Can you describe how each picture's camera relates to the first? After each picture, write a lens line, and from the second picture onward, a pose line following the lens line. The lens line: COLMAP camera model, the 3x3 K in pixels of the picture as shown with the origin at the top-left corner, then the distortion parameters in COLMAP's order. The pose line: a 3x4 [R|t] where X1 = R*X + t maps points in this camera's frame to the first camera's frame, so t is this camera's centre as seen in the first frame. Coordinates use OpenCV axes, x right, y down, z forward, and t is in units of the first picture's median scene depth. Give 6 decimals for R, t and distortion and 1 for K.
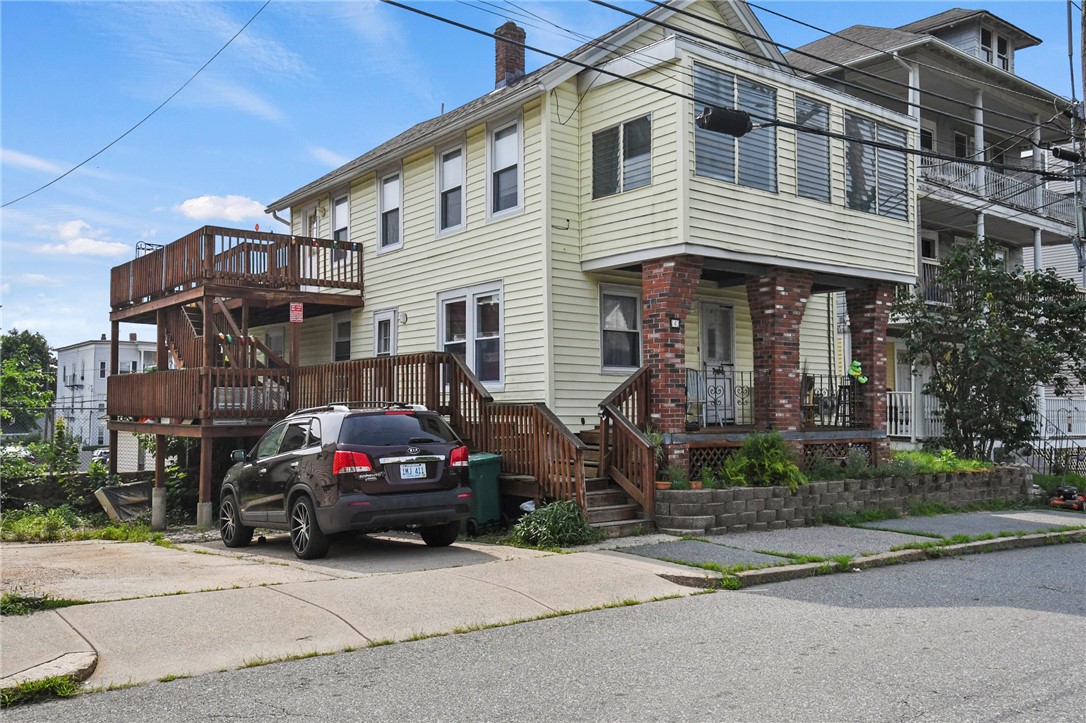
lens RADIAL K [[942.8, 0, 536.0], [0, 942.8, 356.1], [0, 0, 1]] dist [0.042726, -0.008360]
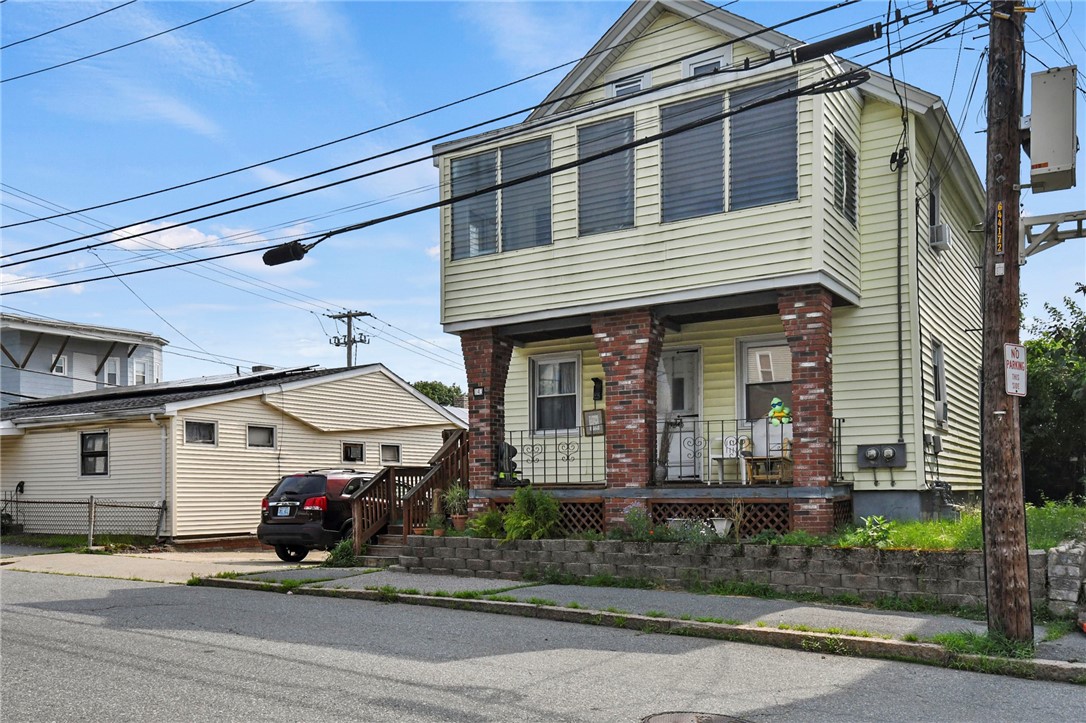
lens RADIAL K [[942.8, 0, 530.2], [0, 942.8, 460.0], [0, 0, 1]] dist [0.042726, -0.008360]
pose [[0.335702, -0.037559, -0.941219, 1.131310], [0.060543, 0.997999, -0.018231, 0.065459], [0.940021, -0.050864, 0.337304, 0.625513]]
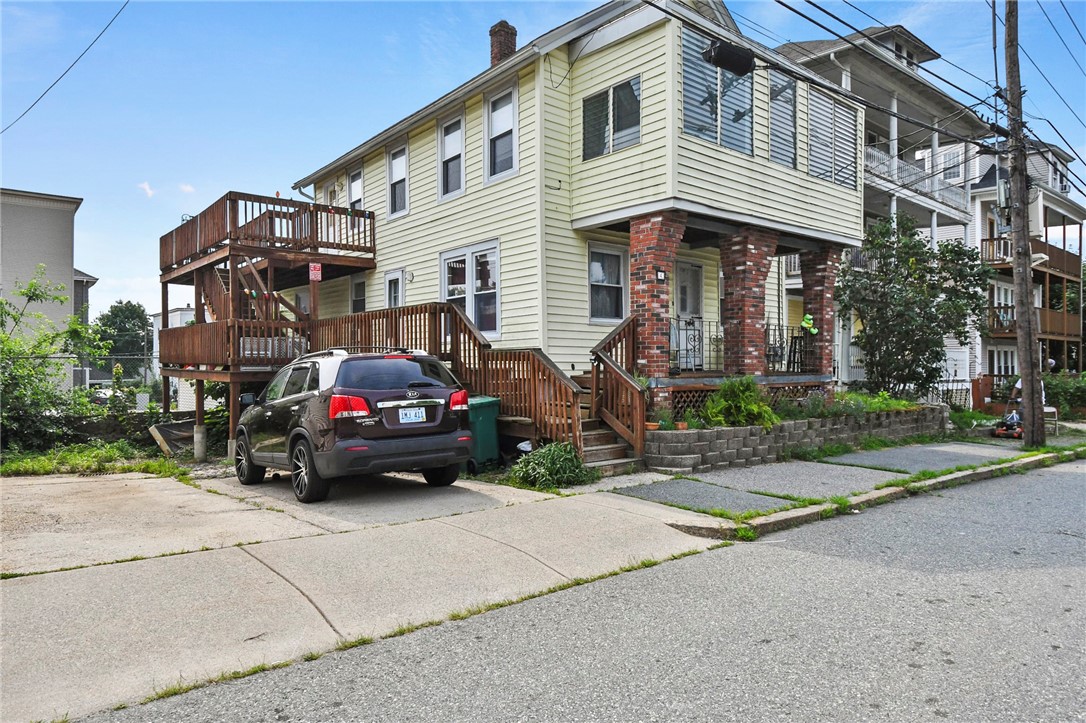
lens RADIAL K [[685.6, 0, 538.8], [0, 685.6, 363.2], [0, 0, 1]] dist [0.019652, -0.002110]
pose [[0.999556, -0.000525, 0.029784, -0.013456], [-0.001189, 0.998344, 0.057512, 0.018621], [-0.029765, -0.057521, 0.997900, 0.203227]]
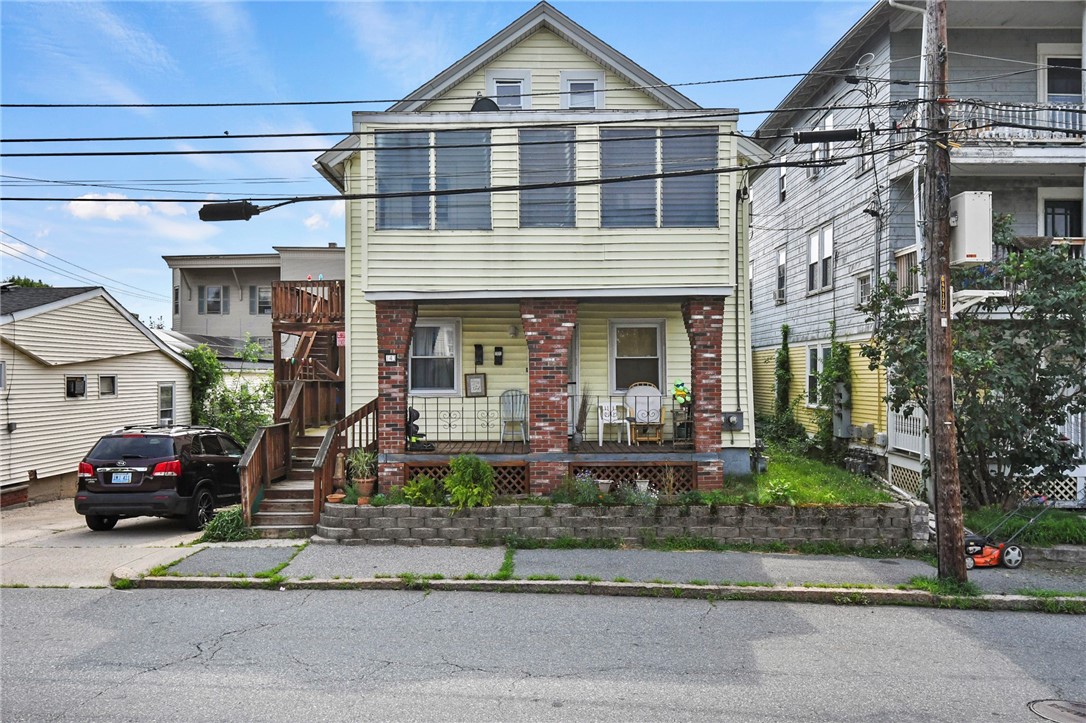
lens RADIAL K [[850.2, 0, 536.7], [0, 850.2, 354.6], [0, 0, 1]] dist [0.030162, -0.003162]
pose [[0.782814, -0.020688, -0.621912, 0.864477], [0.040776, 0.999004, 0.018094, -0.046807], [0.620919, -0.039523, 0.782878, 0.275609]]
